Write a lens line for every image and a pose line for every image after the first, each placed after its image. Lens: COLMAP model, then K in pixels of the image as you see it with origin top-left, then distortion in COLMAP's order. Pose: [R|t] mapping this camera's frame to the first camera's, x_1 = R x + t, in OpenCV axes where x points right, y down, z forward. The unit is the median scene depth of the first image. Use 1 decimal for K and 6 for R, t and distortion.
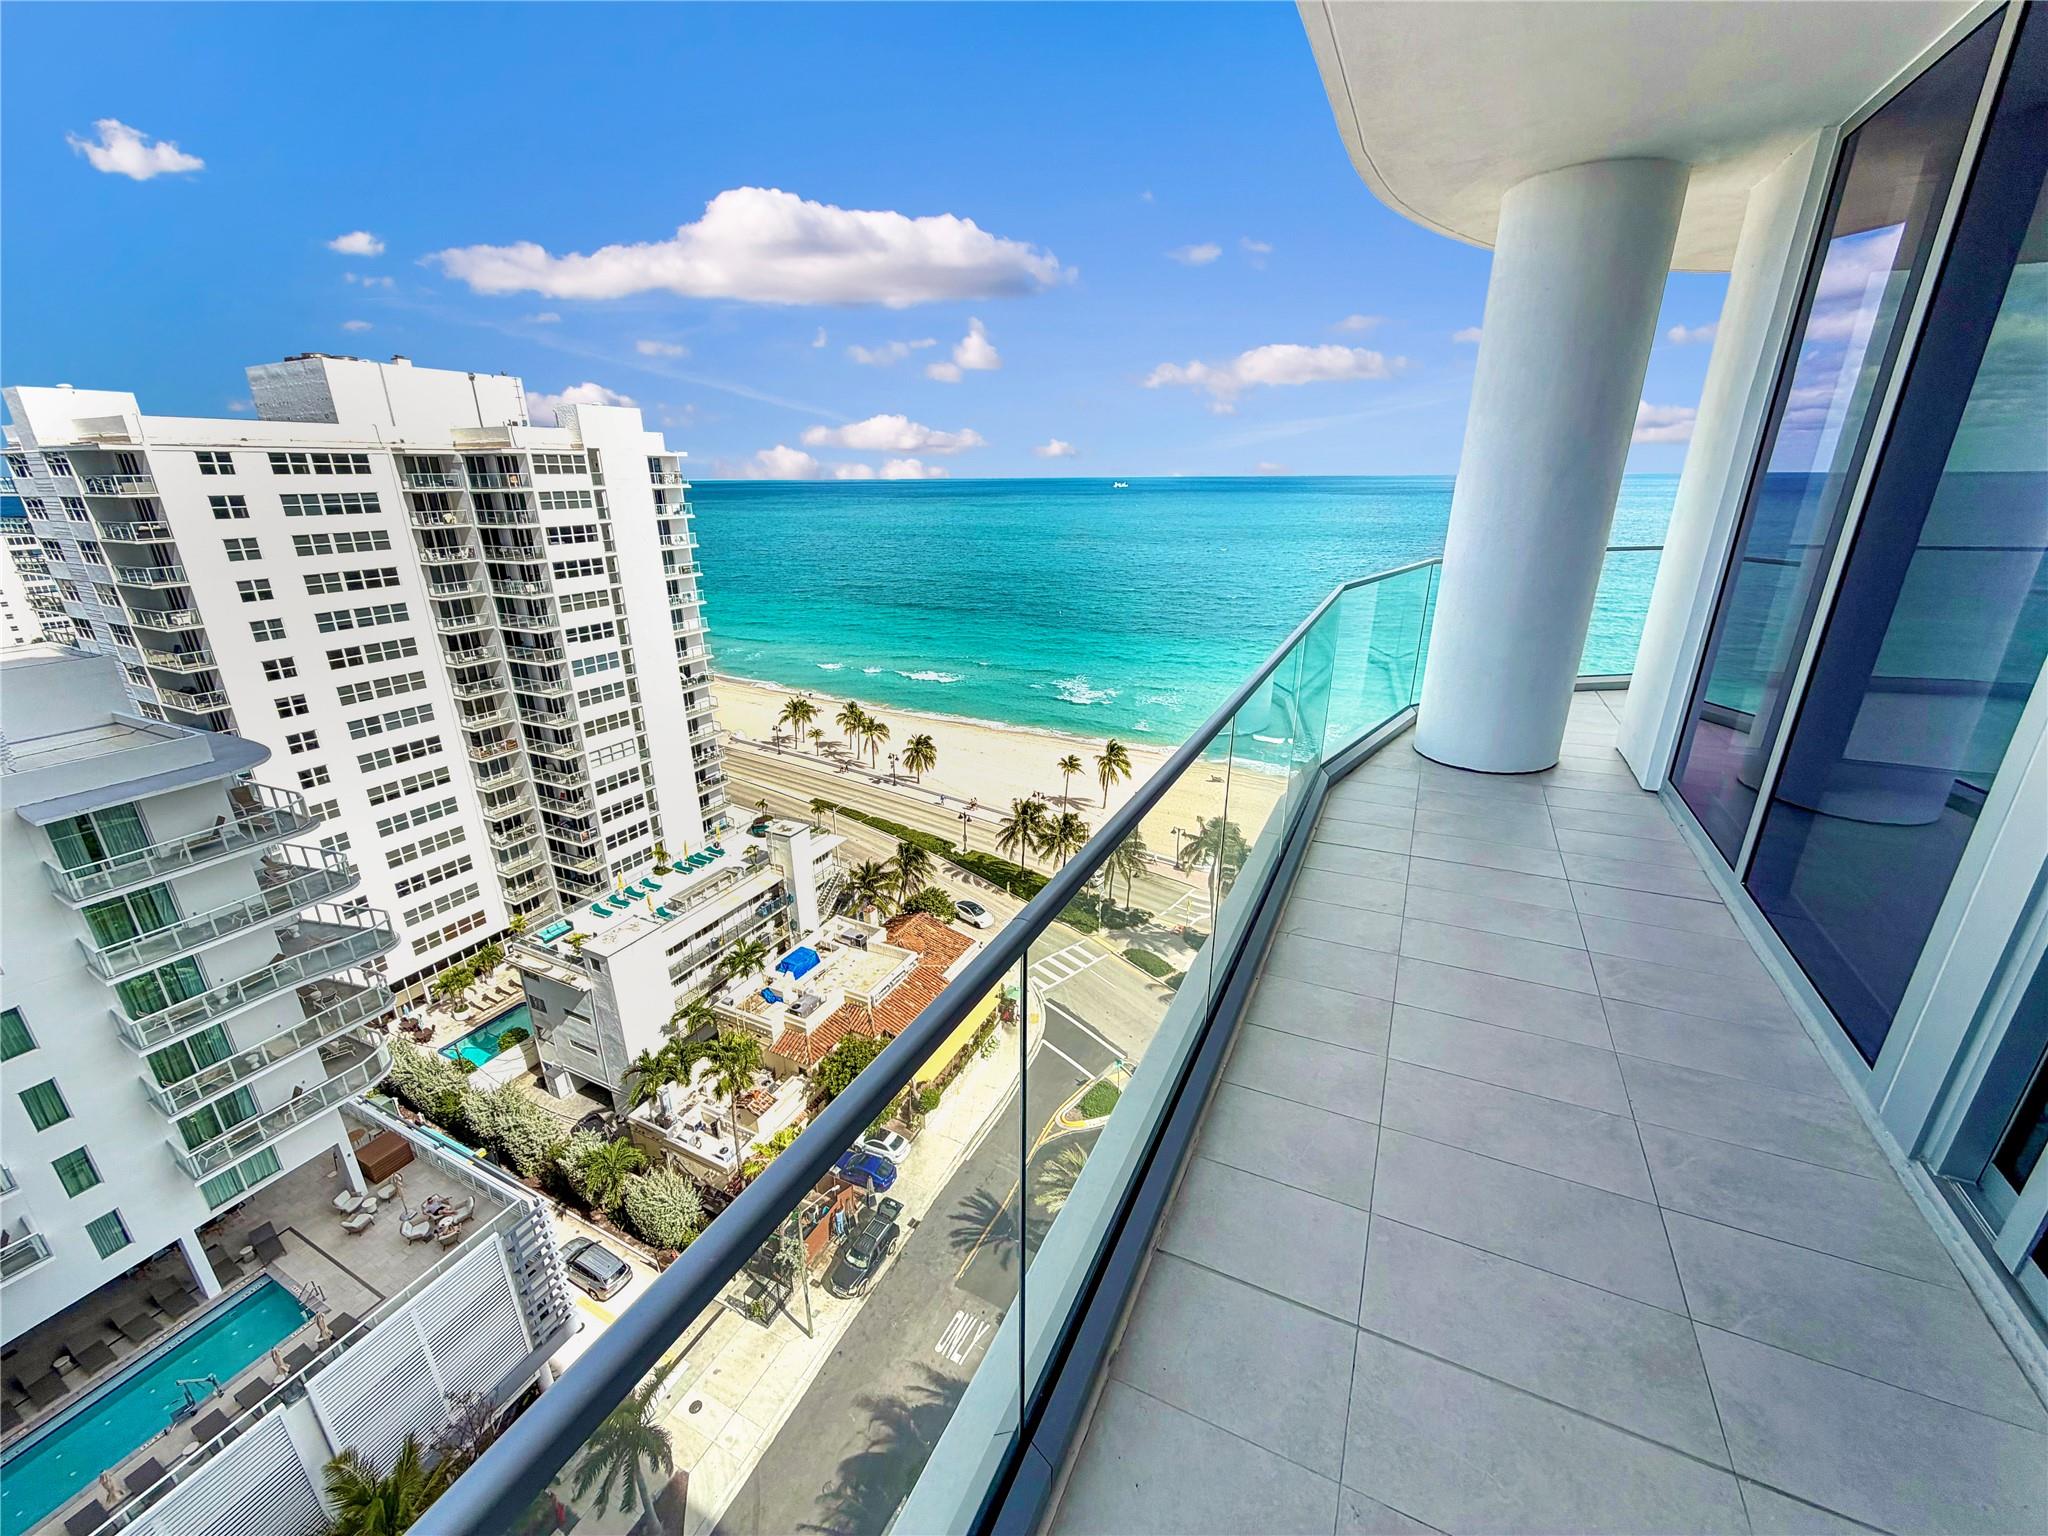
lens RADIAL K [[820.8, 0, 1015.1], [0, 820.8, 767.0], [0, 0, 1]] dist [0.003077, 0.000044]
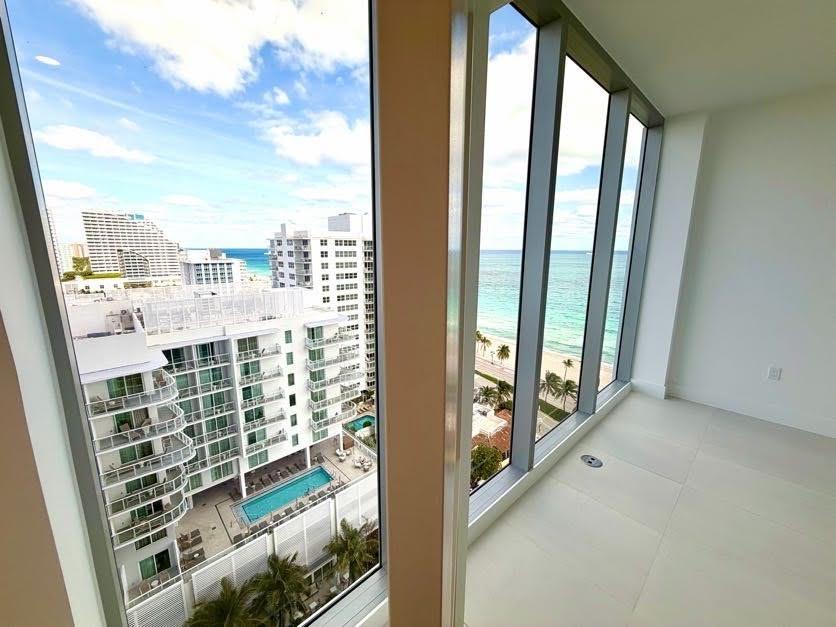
lens RADIAL K [[335.1, 0, 413.6], [0, 335.1, 313.3], [0, 0, 1]] dist [0.003077, 0.000044]
pose [[0.937436, 0.080141, -0.338808, -0.059560], [-0.129981, 0.983344, -0.127042, 0.059066], [0.322983, 0.163132, 0.932239, -0.158803]]
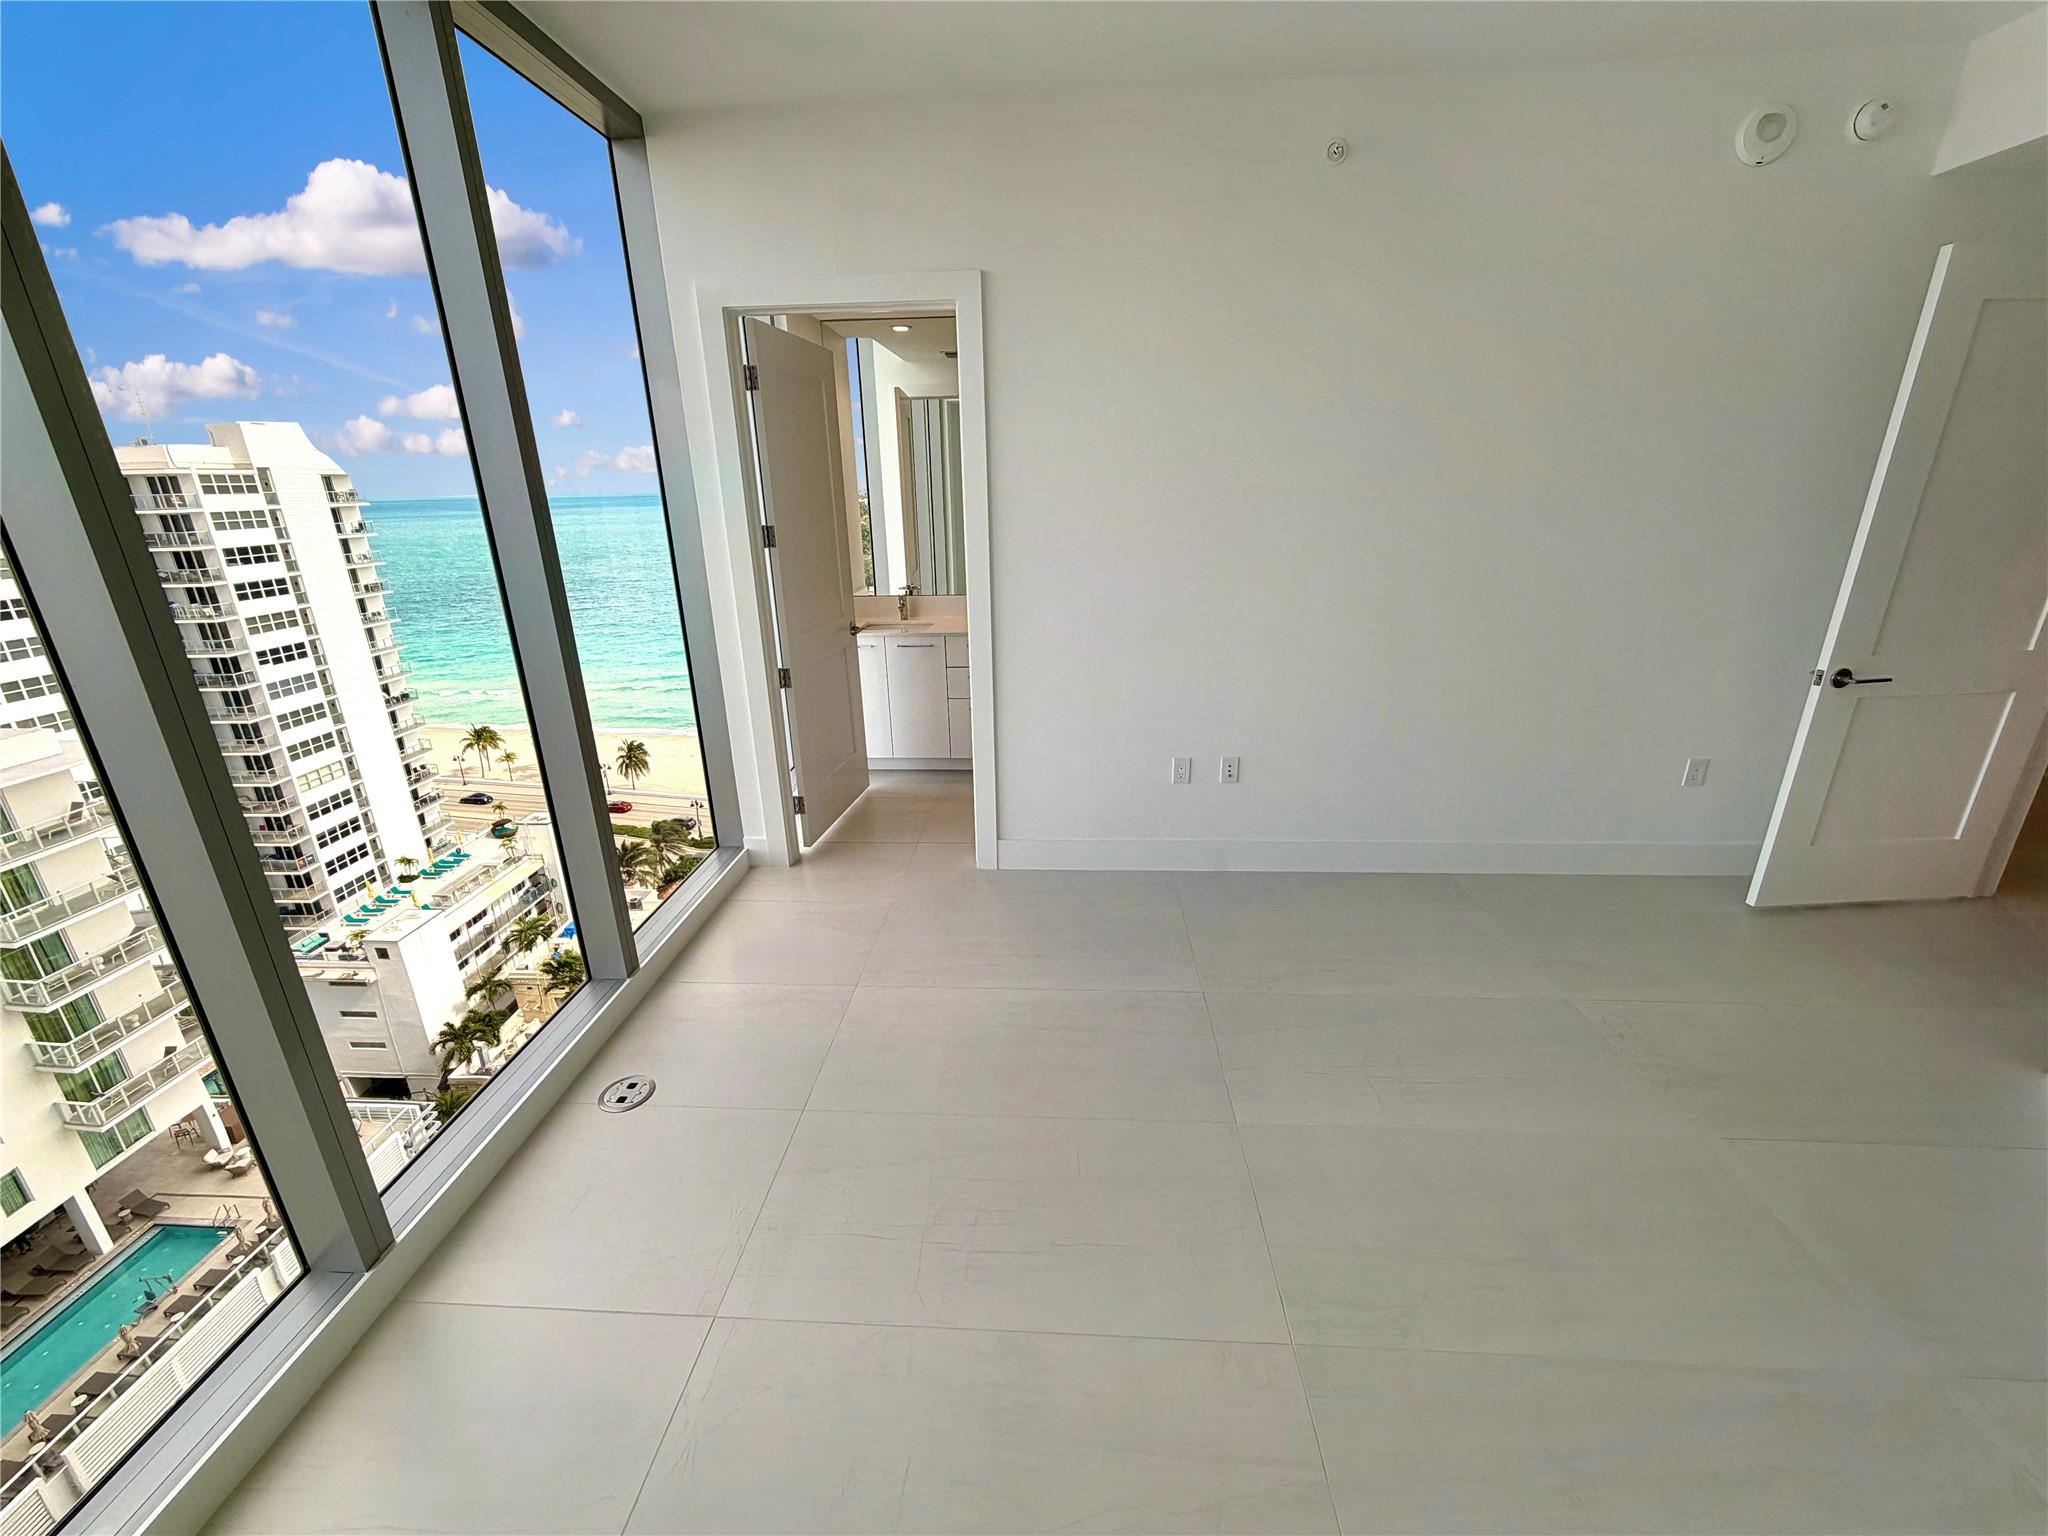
lens RADIAL K [[820.8, 0, 1016.7], [0, 820.8, 766.7], [0, 0, 1]] dist [0.003077, 0.000044]
pose [[0.919340, -0.137834, 0.368531, -0.096748], [0.143797, 0.989542, 0.011381, 0.089471], [-0.366245, 0.042531, 0.929546, -0.243266]]
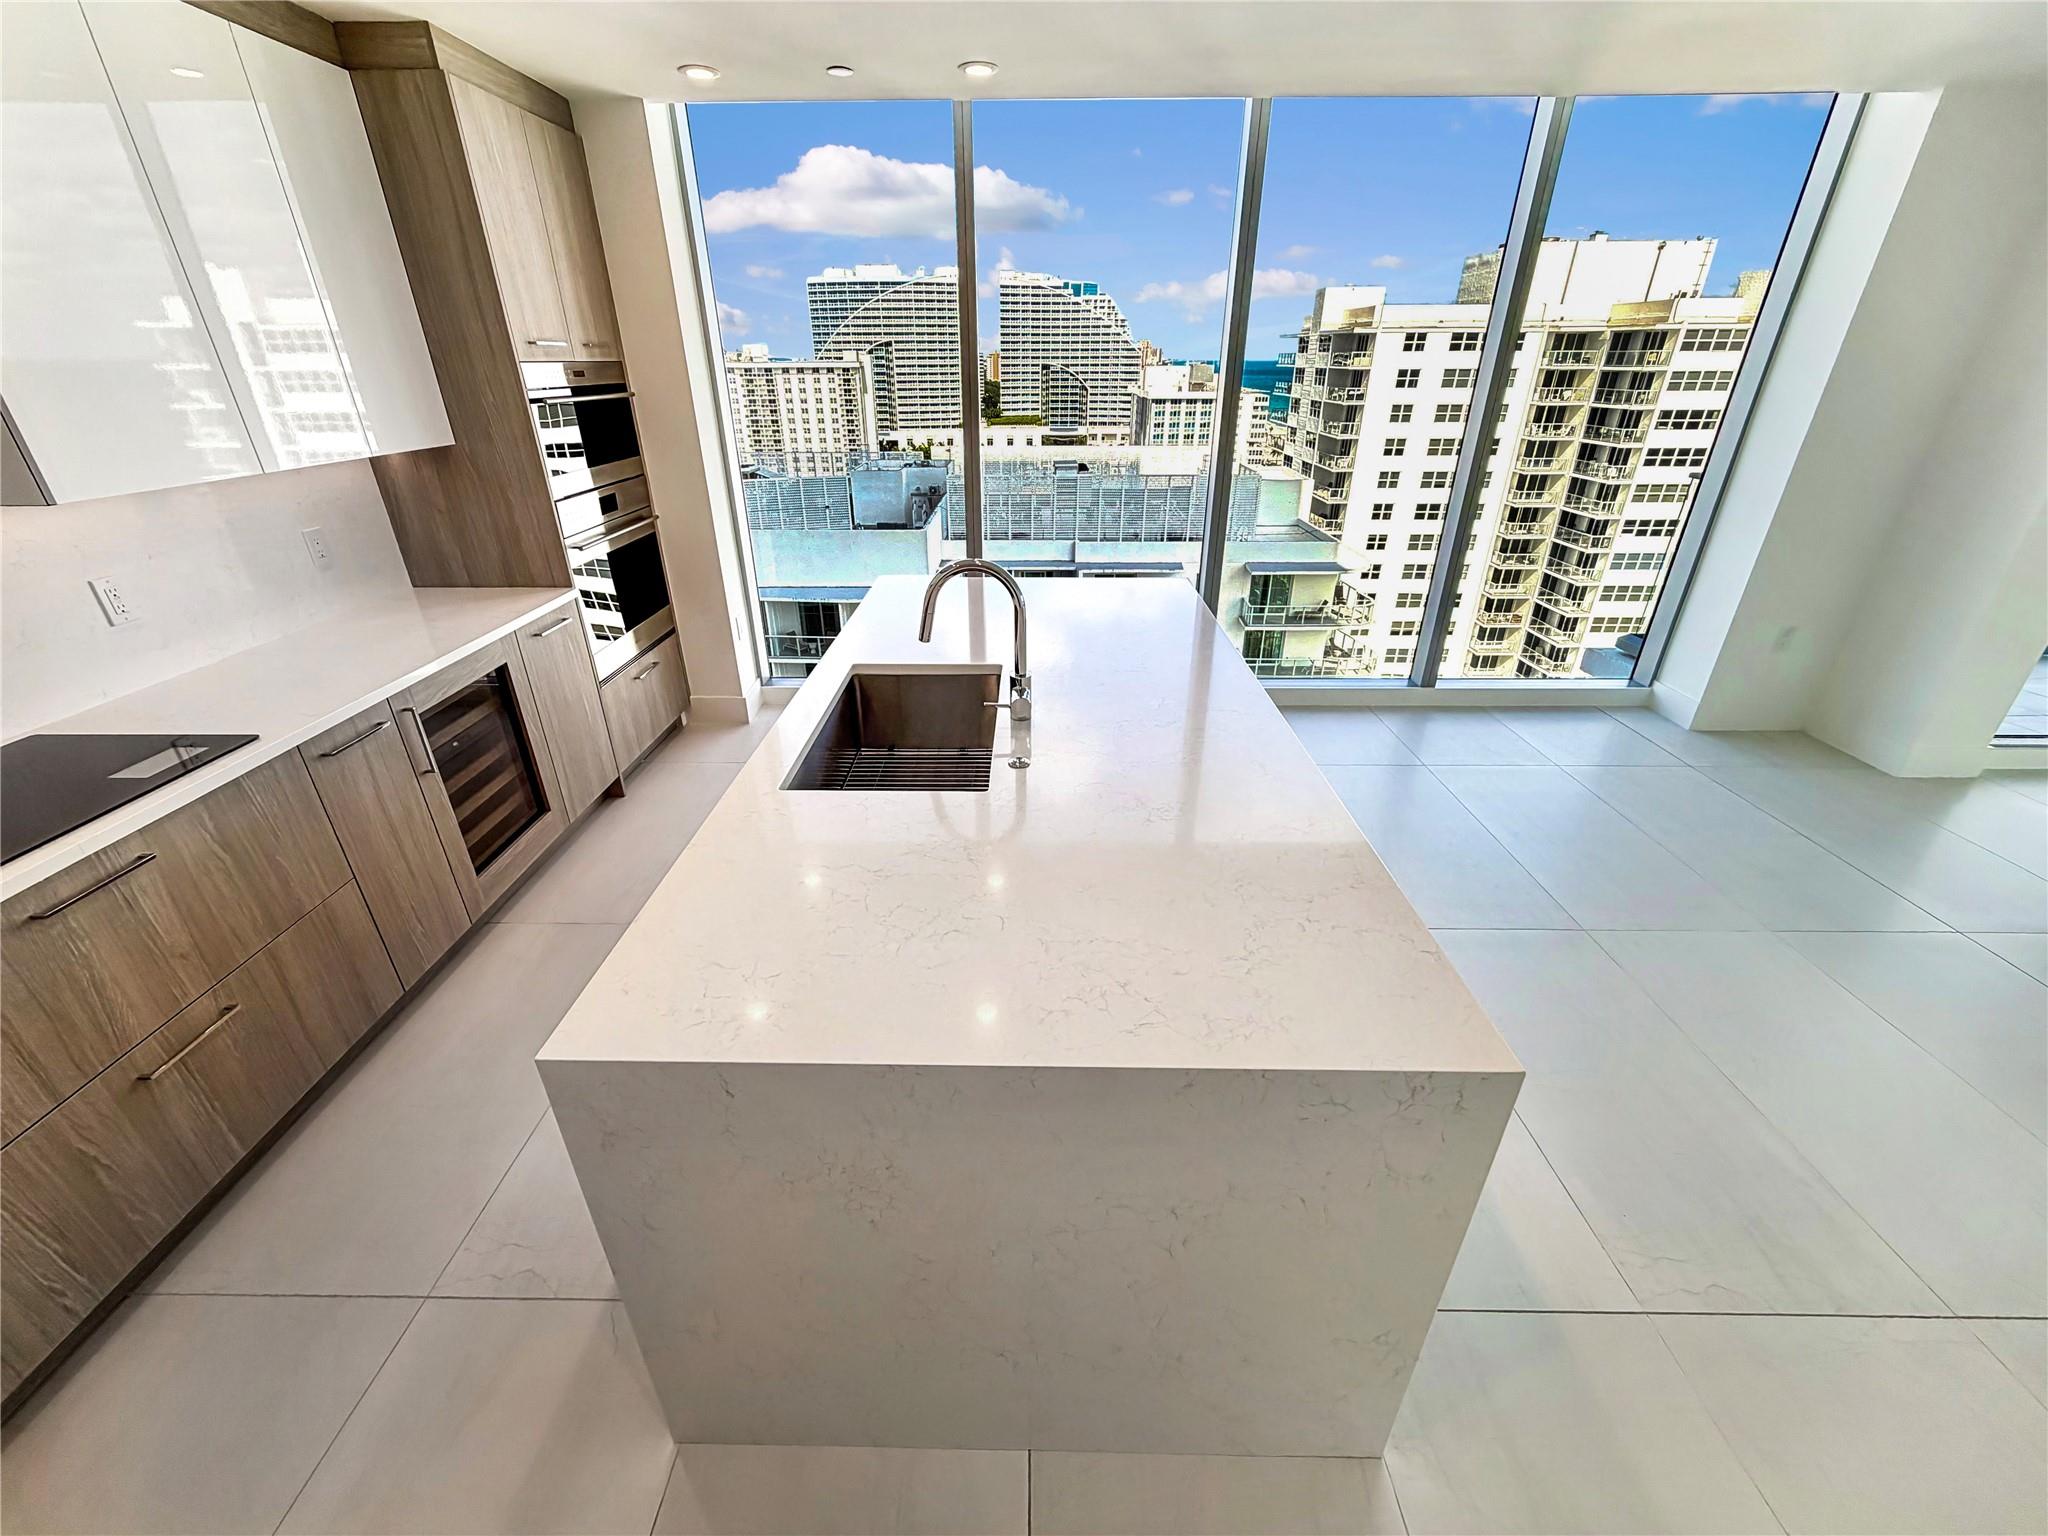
lens RADIAL K [[820.8, 0, 1022.8], [0, 820.8, 762.4], [0, 0, 1]] dist [0.003077, 0.000044]
pose [[0.444035, 0.404202, -0.799659, 0.032265], [-0.305962, 0.907223, 0.288677, 0.032155], [0.842153, 0.116482, 0.526508, -0.084327]]
